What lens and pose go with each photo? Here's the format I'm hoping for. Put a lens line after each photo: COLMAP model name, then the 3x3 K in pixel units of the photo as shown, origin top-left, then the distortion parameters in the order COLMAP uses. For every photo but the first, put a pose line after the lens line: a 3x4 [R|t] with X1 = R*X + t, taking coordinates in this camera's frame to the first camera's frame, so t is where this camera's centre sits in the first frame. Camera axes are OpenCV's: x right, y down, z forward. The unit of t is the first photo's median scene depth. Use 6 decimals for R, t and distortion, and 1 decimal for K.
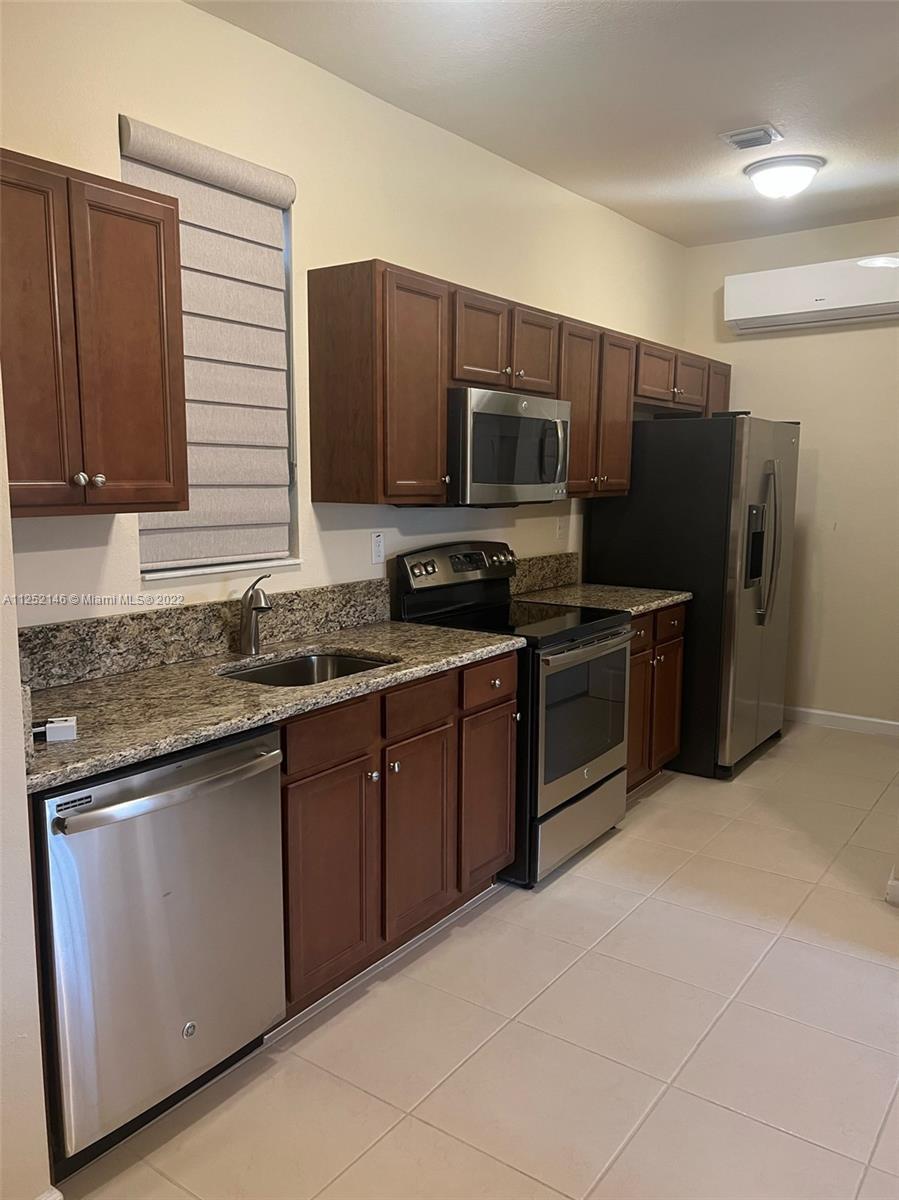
lens RADIAL K [[874.3, 0, 449.5], [0, 874.3, 600.0], [0, 0, 1]] dist [0.064464, -0.079498]
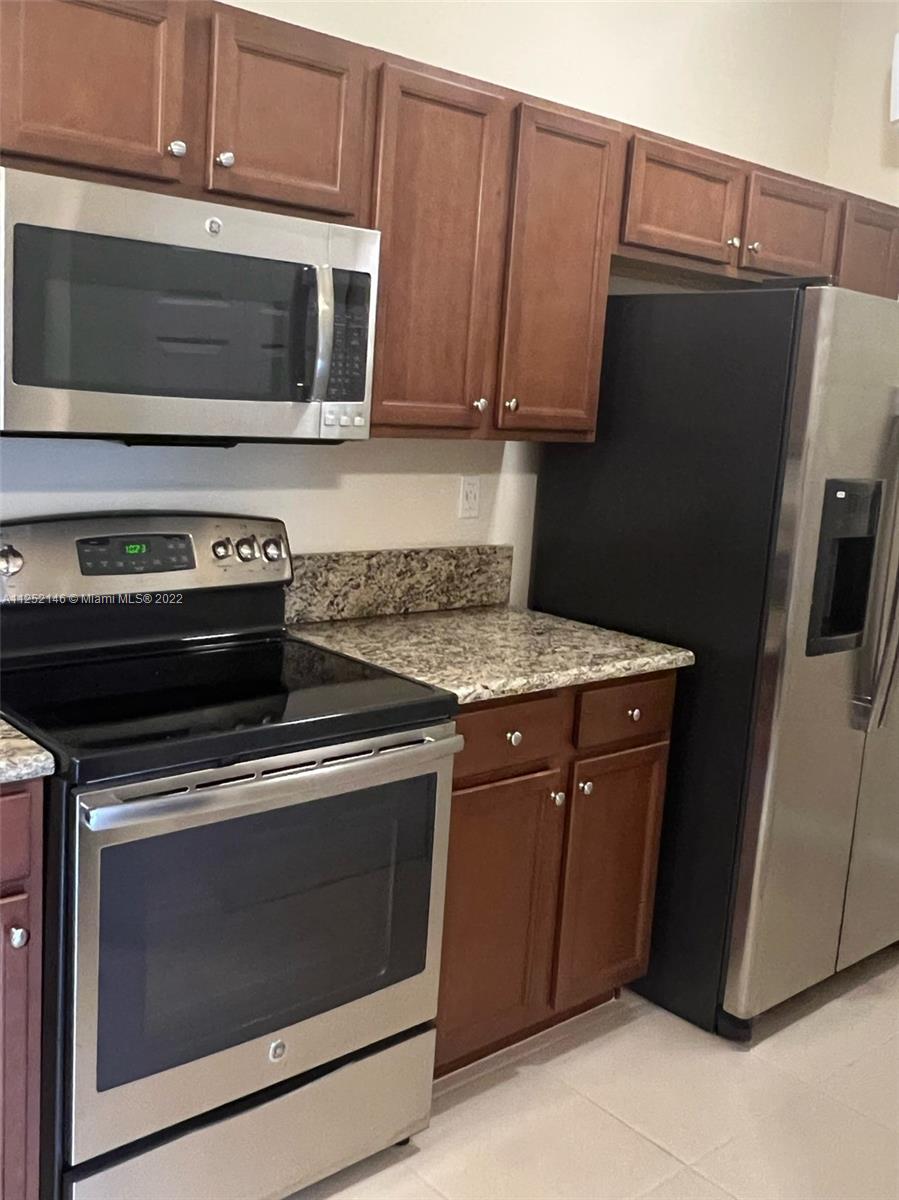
lens RADIAL K [[1111.2, 0, 442.4], [0, 1111.2, 570.5], [0, 0, 1]] dist [0.007911, 0.009947]
pose [[0.969268, 0.089996, -0.228956, 0.365709], [-0.088381, 0.995936, 0.017319, -0.067397], [0.229584, 0.003449, 0.973283, 0.490275]]
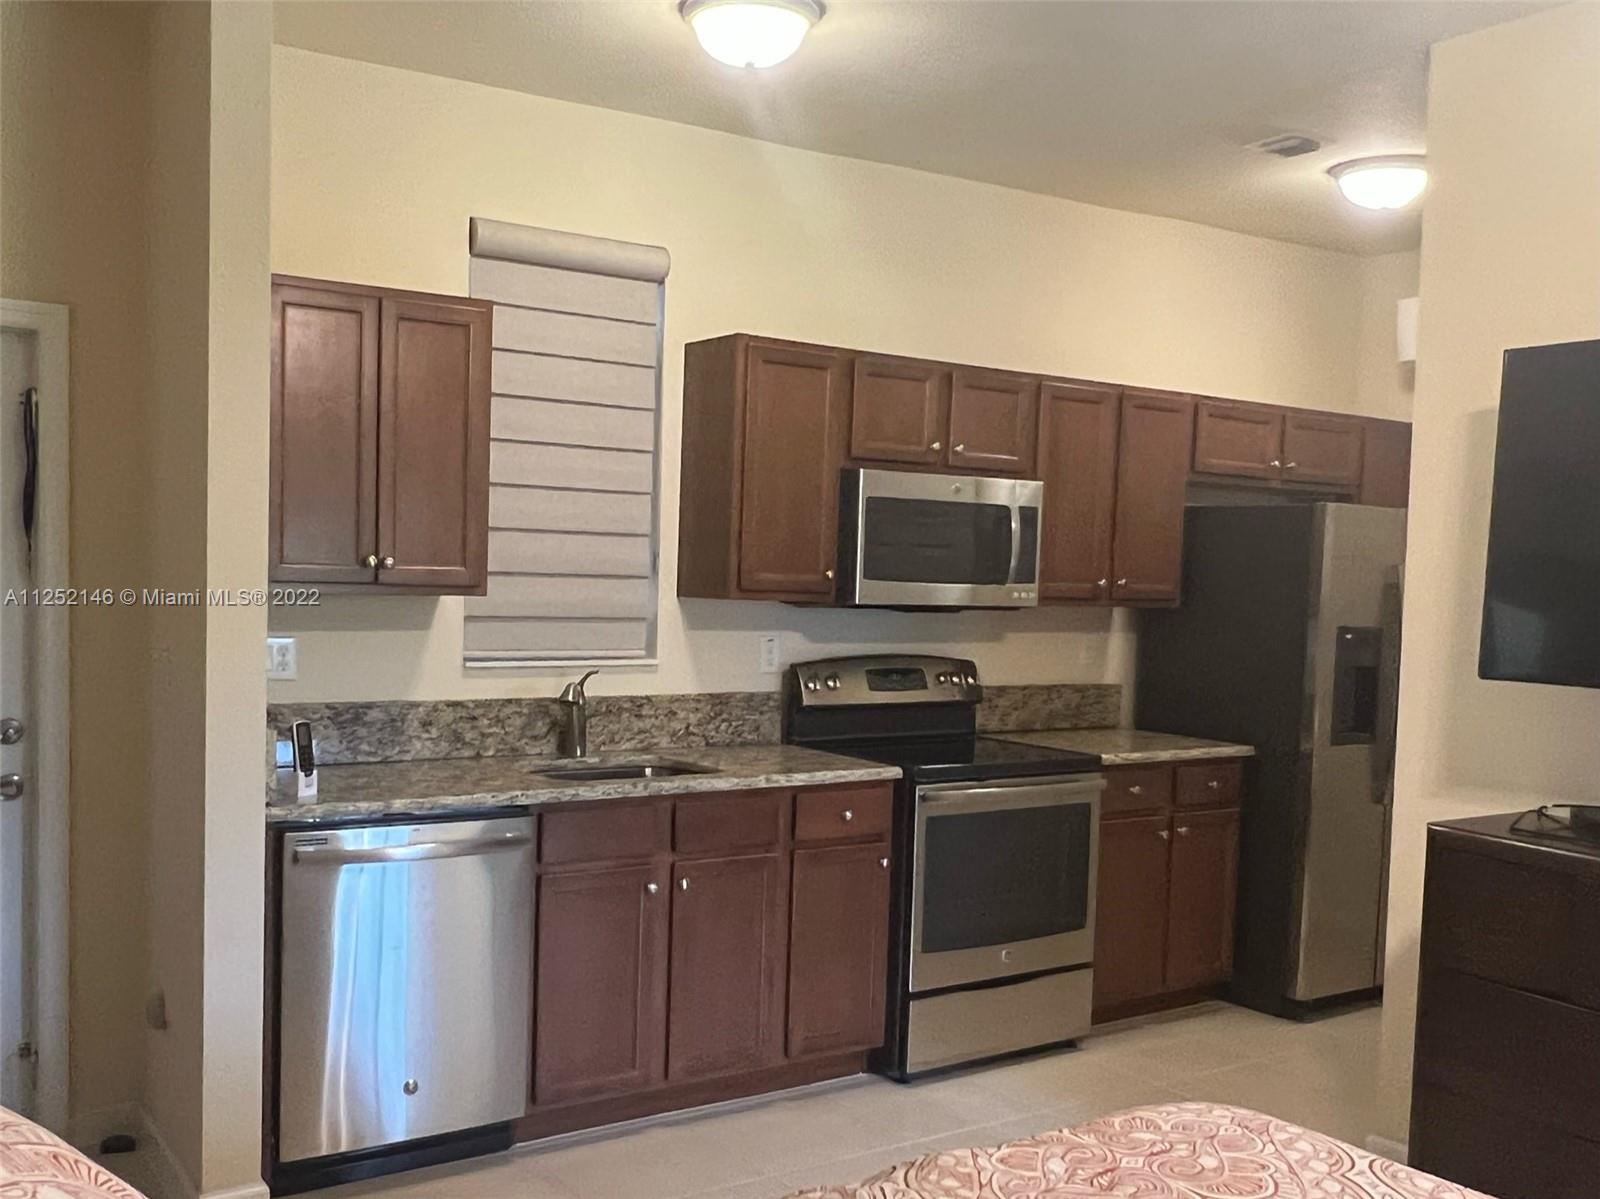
lens RADIAL K [[1481.6, 0, 793.3], [0, 1481.6, 666.4], [0, 0, 1]] dist [0.007911, 0.009947]
pose [[0.937258, 0.045383, -0.345671, 0.444845], [-0.073956, 0.994808, -0.069918, 0.050794], [0.340703, 0.091095, 0.935747, -0.329213]]
